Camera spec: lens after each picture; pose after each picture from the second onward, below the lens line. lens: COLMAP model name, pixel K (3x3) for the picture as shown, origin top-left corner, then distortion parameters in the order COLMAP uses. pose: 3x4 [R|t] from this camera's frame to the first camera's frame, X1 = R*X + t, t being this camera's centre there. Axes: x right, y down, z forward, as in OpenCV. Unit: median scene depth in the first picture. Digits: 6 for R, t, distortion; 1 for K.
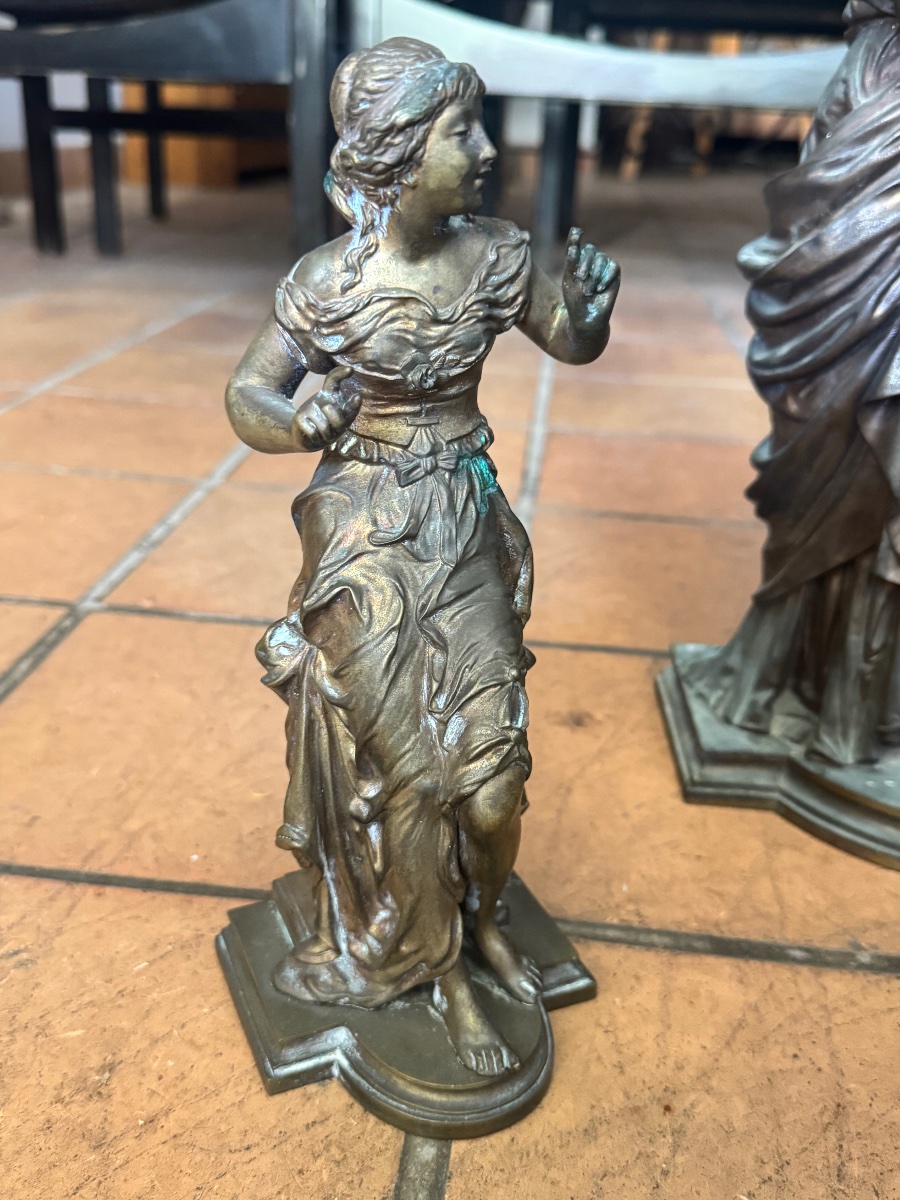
lens RADIAL K [[1171.4, 0, 450.0], [0, 1171.4, 600.0], [0, 0, 1]] dist [0.163785, -0.412997]
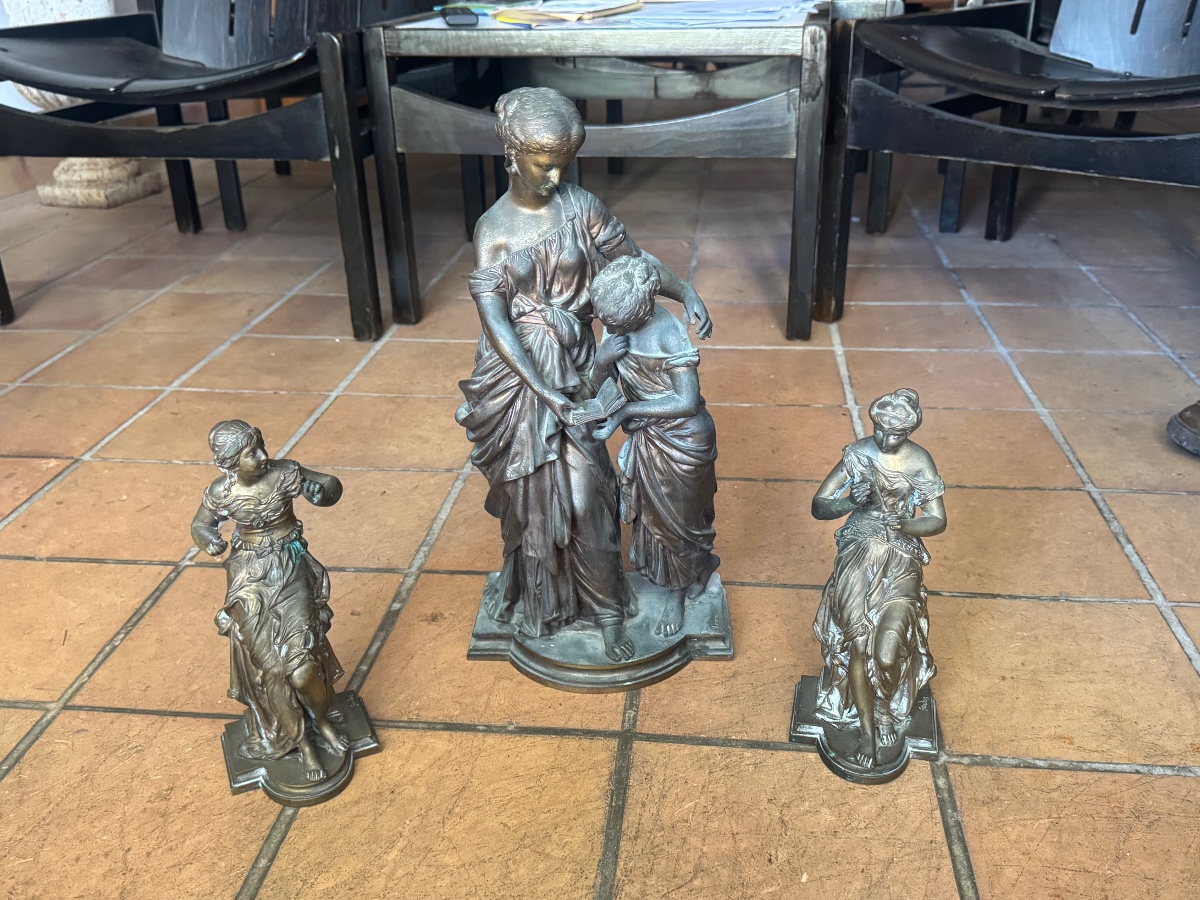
lens RADIAL K [[1138.8, 0, 606.1], [0, 1138.8, 446.6], [0, 0, 1]] dist [0.200817, -0.476238]
pose [[0.998066, -0.057195, -0.024370, 0.713886], [0.057597, 0.998210, 0.016129, -0.303550], [0.023404, -0.017502, 0.999573, -1.378663]]
